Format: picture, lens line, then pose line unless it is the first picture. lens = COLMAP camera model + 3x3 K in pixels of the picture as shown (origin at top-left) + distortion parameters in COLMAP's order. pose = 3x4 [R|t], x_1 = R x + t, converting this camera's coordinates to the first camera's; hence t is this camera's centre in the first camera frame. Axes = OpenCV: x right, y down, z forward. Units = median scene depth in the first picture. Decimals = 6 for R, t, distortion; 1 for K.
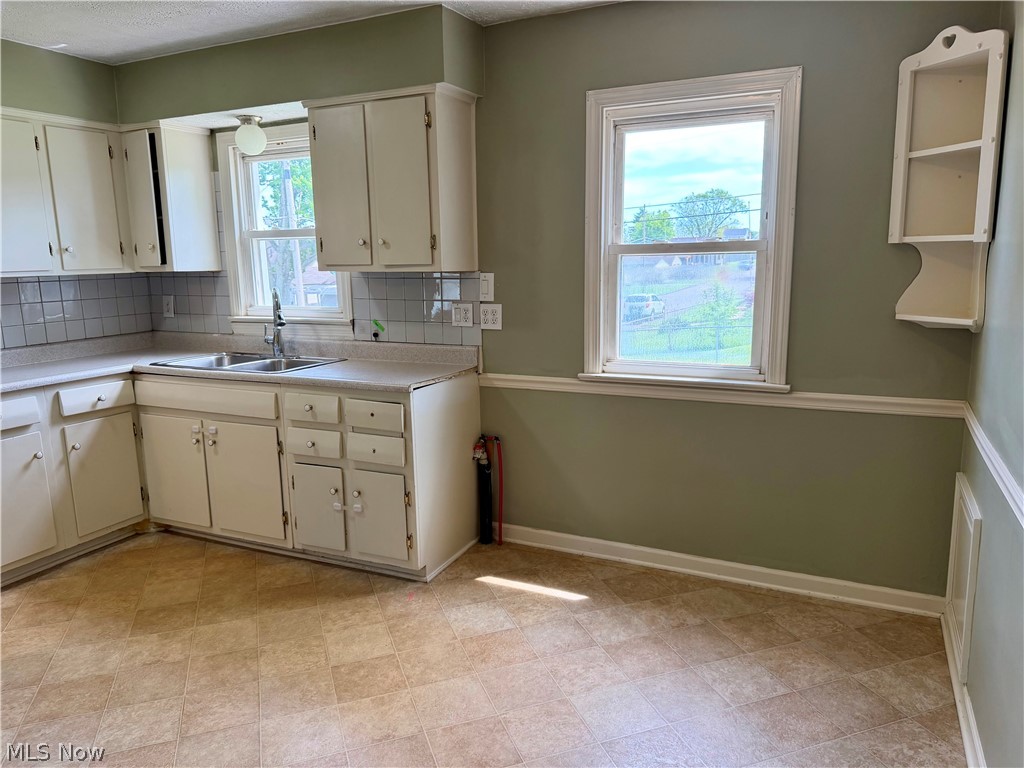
lens RADIAL K [[719.3, 0, 513.2], [0, 719.3, 387.7], [0, 0, 1]] dist [0.056156, -0.070158]
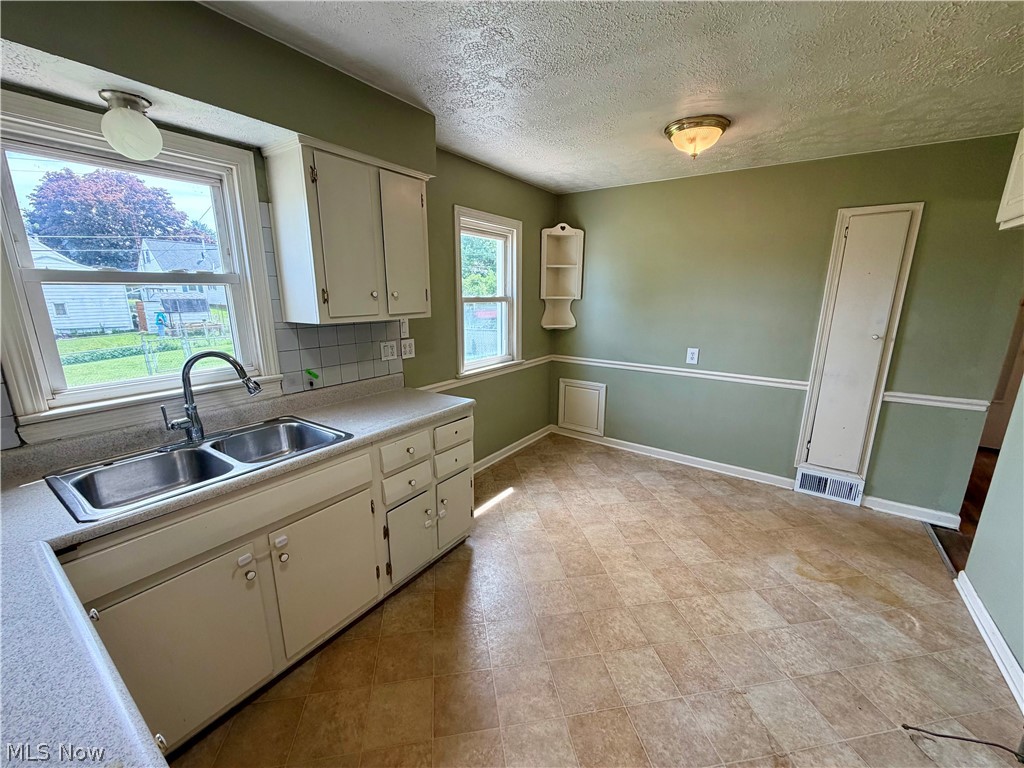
lens RADIAL K [[408.0, 0, 510.8], [0, 408.0, 384.2], [0, 0, 1]] dist [0.000221, -0.000293]
pose [[0.165423, -0.203720, 0.964953, -0.826443], [0.168440, 0.969893, 0.175887, -0.149059], [-0.971732, 0.133440, 0.194757, 0.726091]]
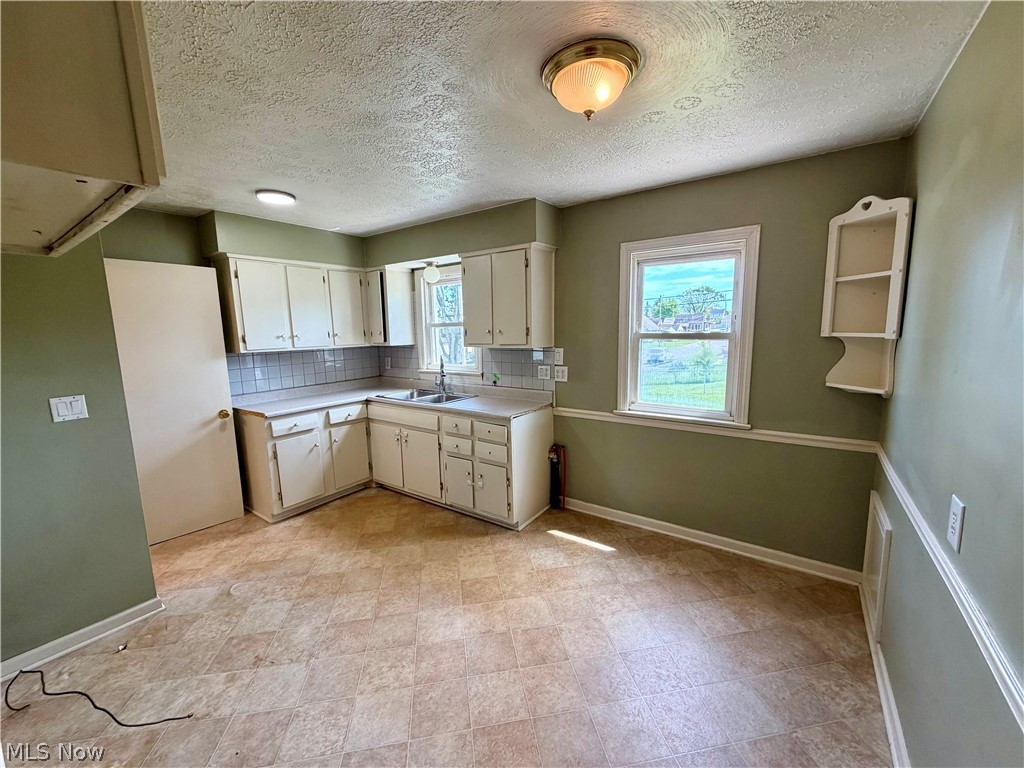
lens RADIAL K [[408.0, 0, 511.3], [0, 408.0, 385.8], [0, 0, 1]] dist [0.000221, -0.000293]
pose [[0.985453, 0.021982, -0.168522, 0.017113], [-0.027500, 0.999157, -0.030480, -0.042253], [0.167710, 0.034671, 0.985226, 0.039315]]
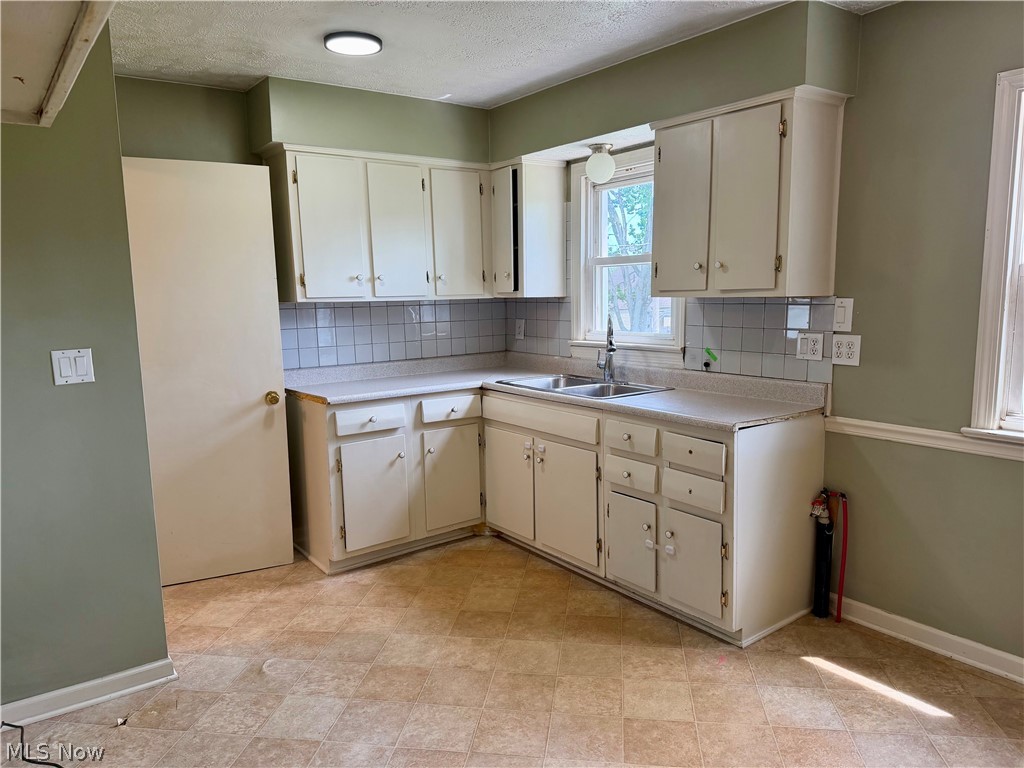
lens RADIAL K [[719.3, 0, 512.5], [0, 719.3, 389.4], [0, 0, 1]] dist [0.056156, -0.070158]
pose [[0.884415, 0.066434, -0.461950, 0.021499], [-0.079829, 0.996763, -0.009489, -0.014346], [0.459824, 0.045269, 0.886855, 0.069090]]
